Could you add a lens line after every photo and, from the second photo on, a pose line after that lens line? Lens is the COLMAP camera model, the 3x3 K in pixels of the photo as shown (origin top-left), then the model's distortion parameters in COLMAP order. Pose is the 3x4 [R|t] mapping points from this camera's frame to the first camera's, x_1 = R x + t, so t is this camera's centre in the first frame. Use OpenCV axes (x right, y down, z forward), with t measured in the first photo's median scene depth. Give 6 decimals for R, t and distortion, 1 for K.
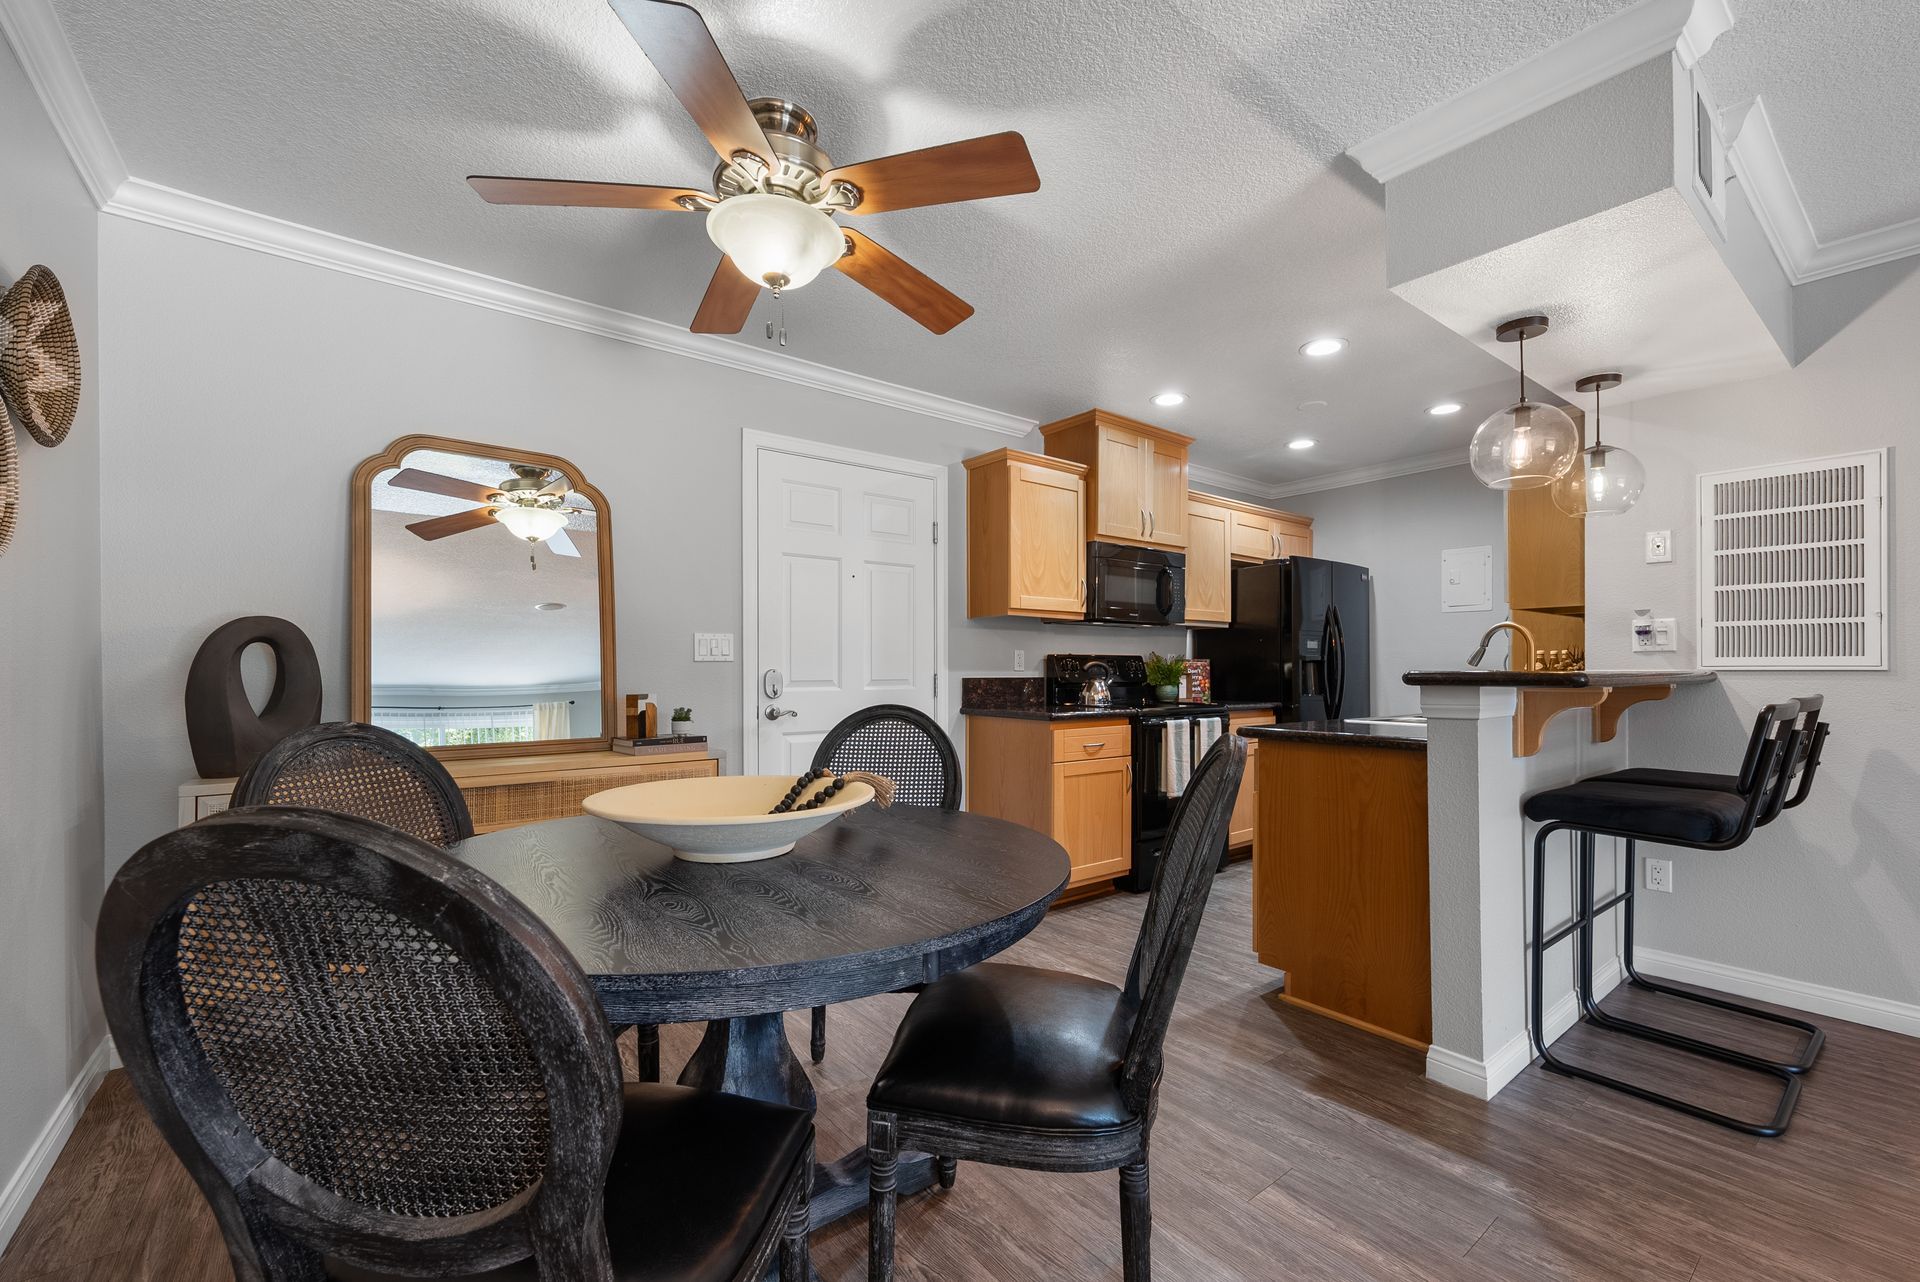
lens RADIAL K [[774.8, 0, 957.4], [0, 774.8, 670.4], [0, 0, 1]] dist [0.000065, 0.000007]
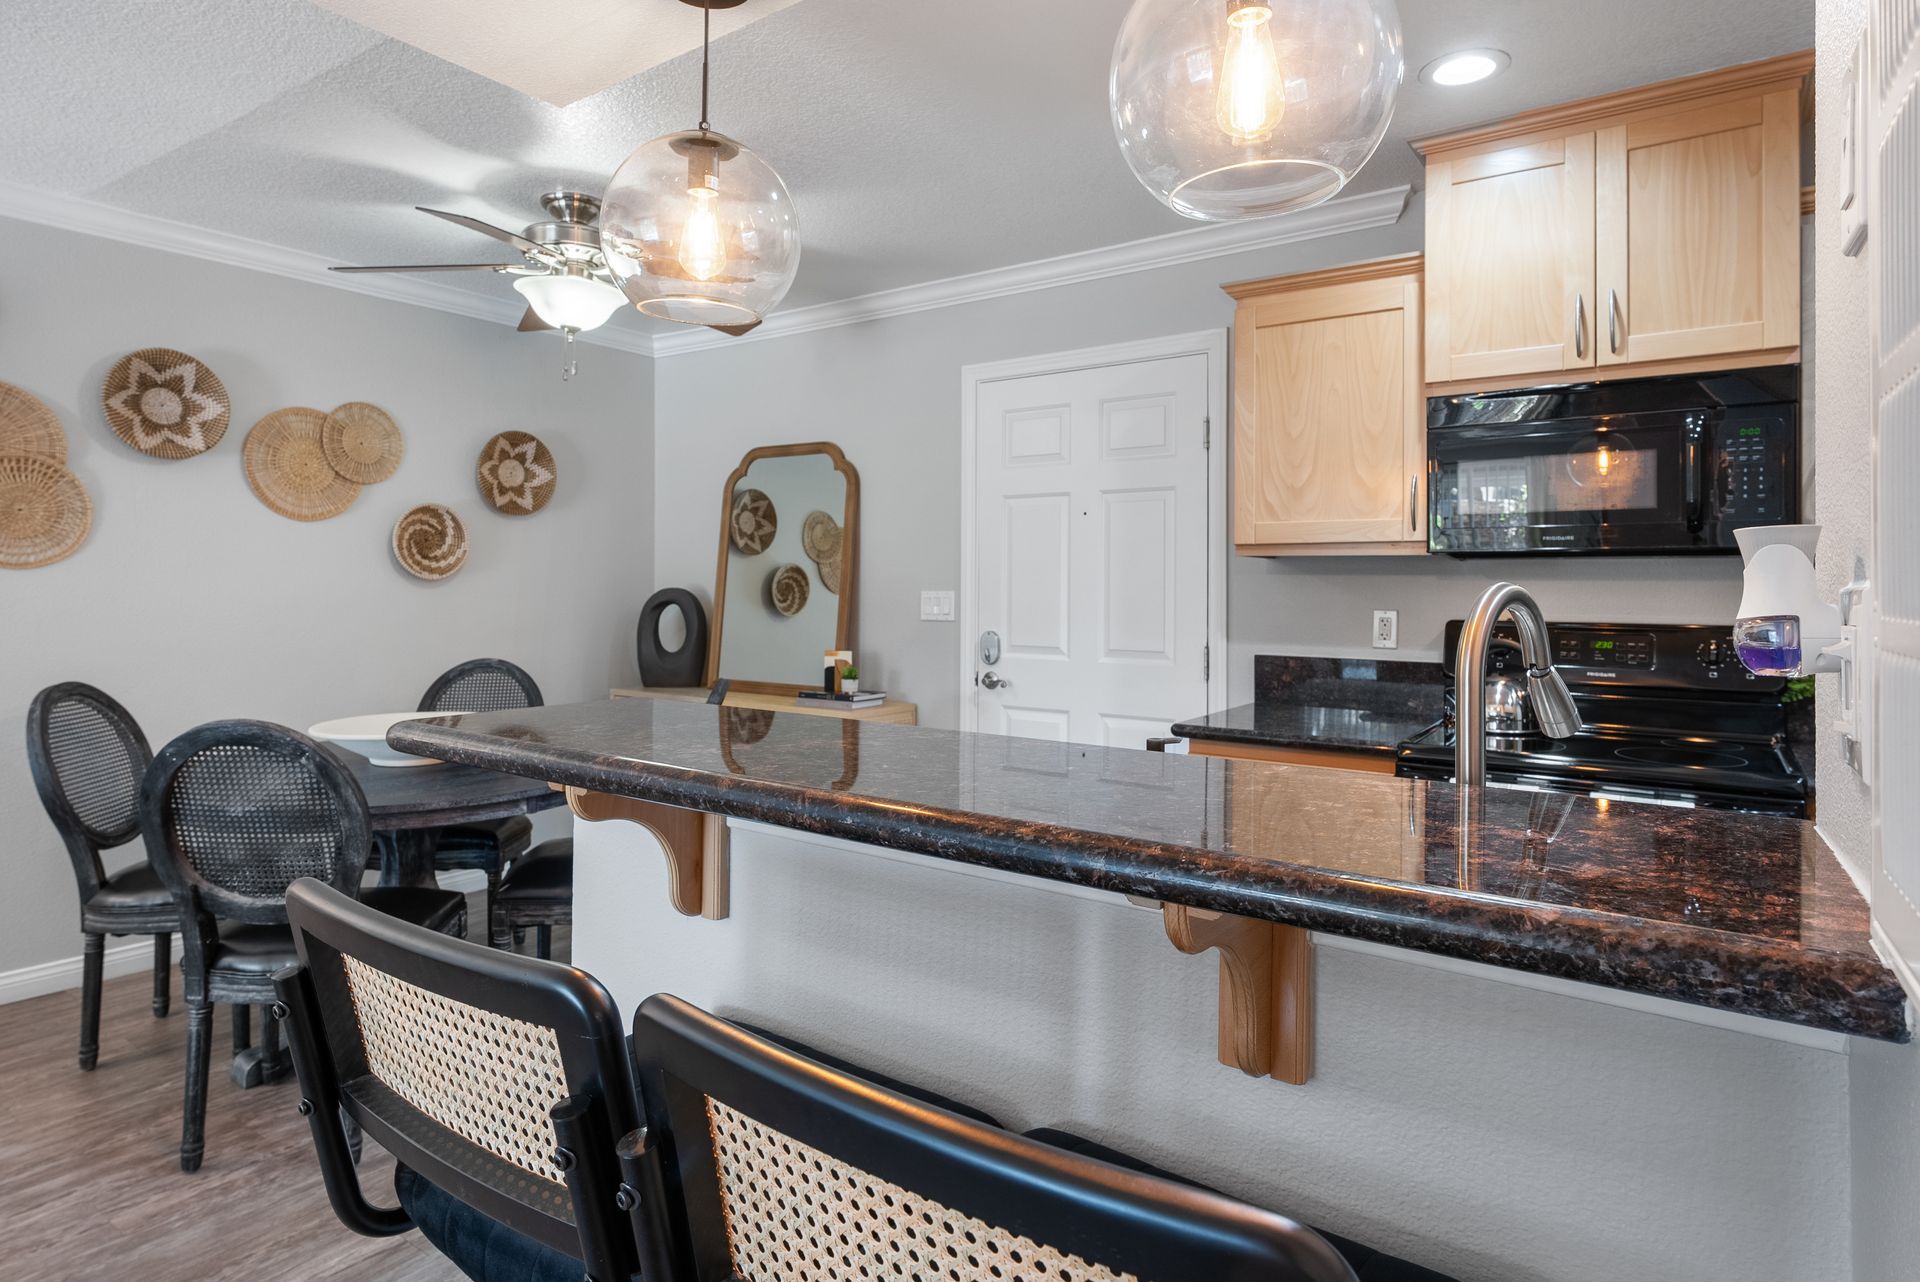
lens RADIAL K [[1076.0, 0, 958.9], [0, 1076.0, 595.1], [0, 0, 1]] dist [-0.002063, -0.000306]
pose [[0.283967, 0.001797, -0.958832, 0.720999], [-0.018927, 0.999814, -0.003731, -0.028655], [0.958647, 0.019207, 0.283949, 0.488048]]
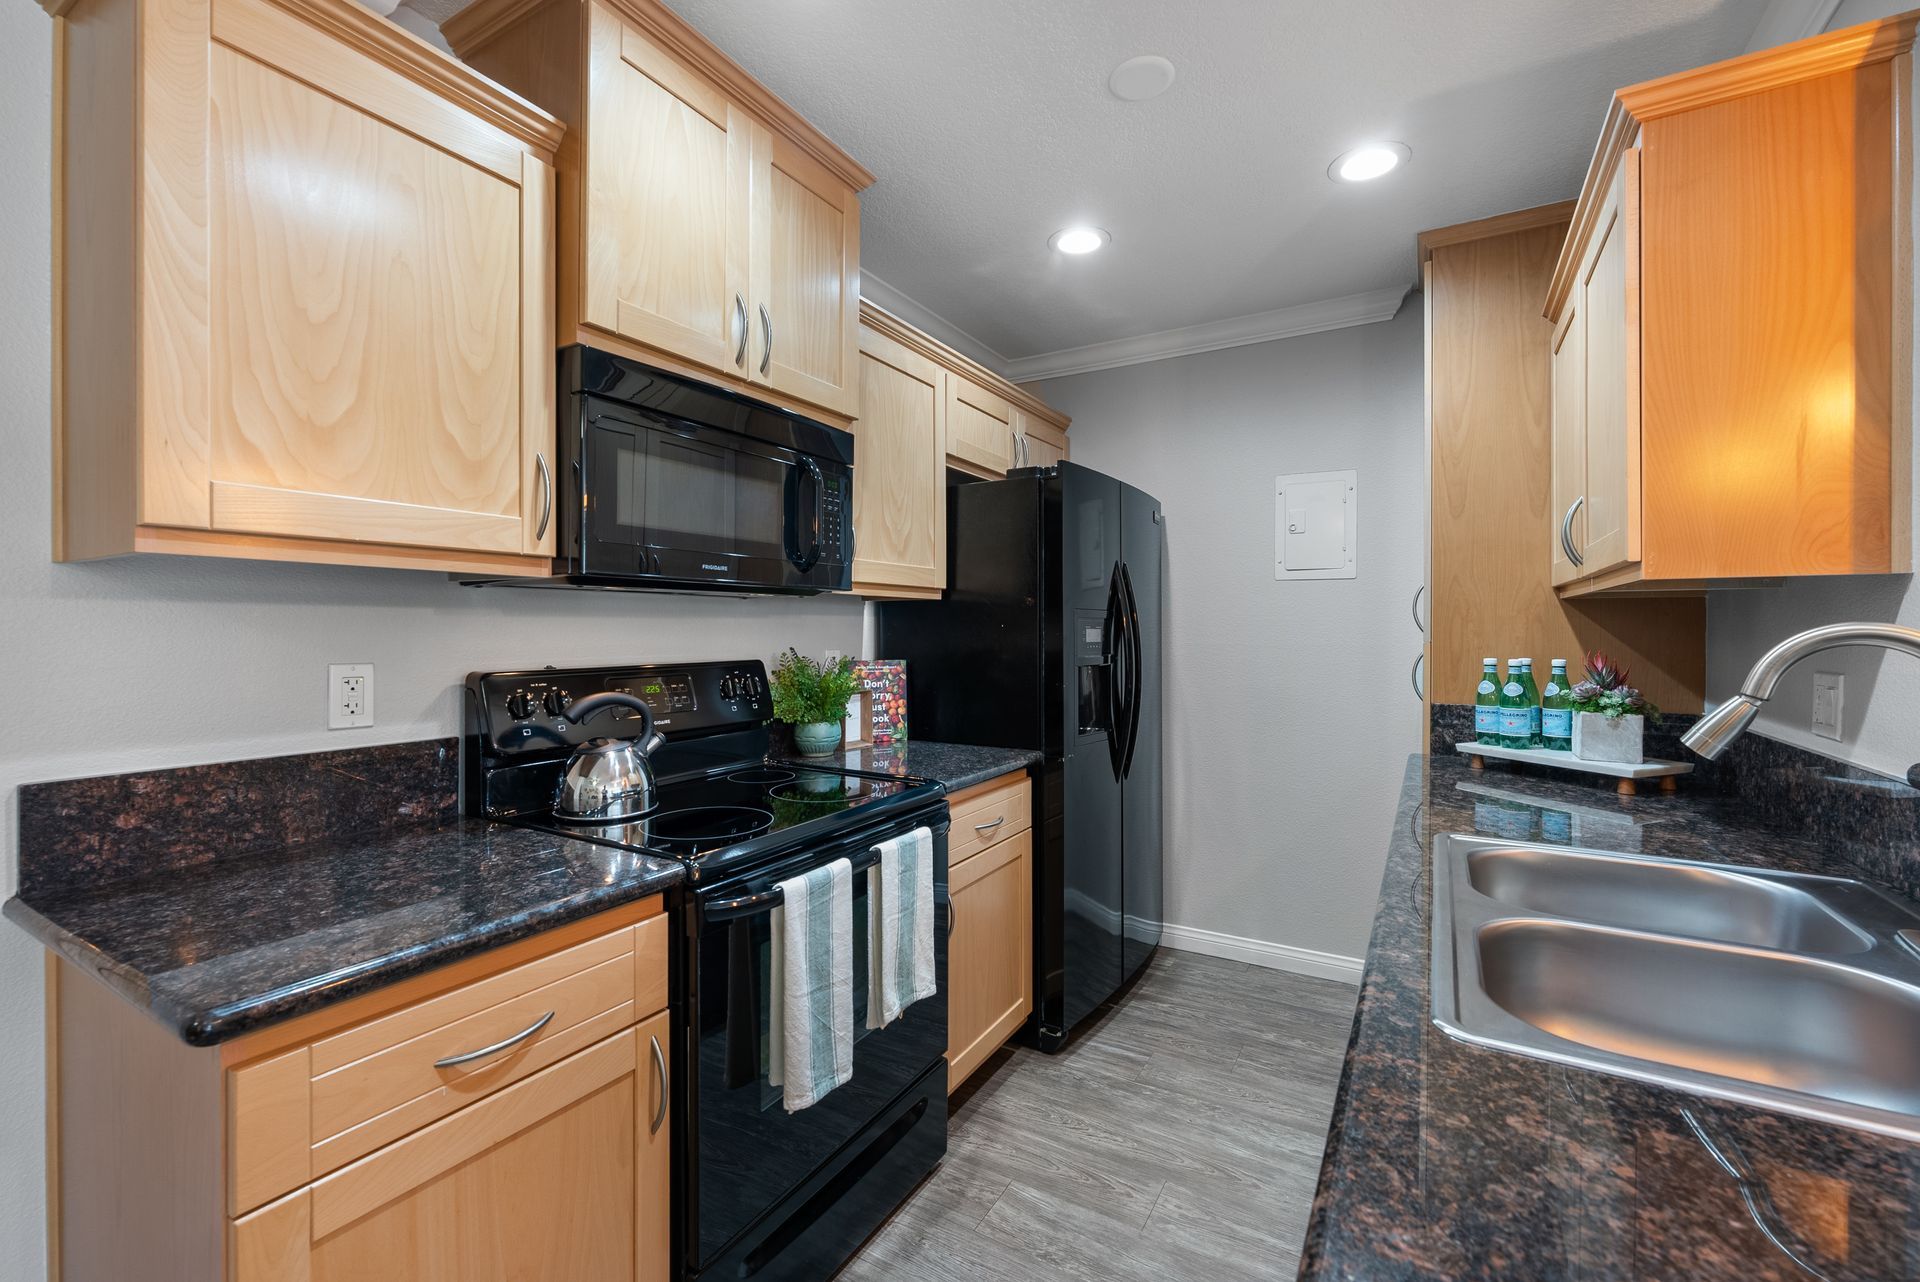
lens RADIAL K [[804.1, 0, 960.0], [0, 804.1, 641.0], [0, 0, 1]] dist [-0.000113, 0.000106]
pose [[0.929328, -0.004079, 0.369233, 0.192304], [-0.001507, 0.999889, 0.014839, -0.041476], [-0.369252, -0.014346, 0.929218, 0.584179]]
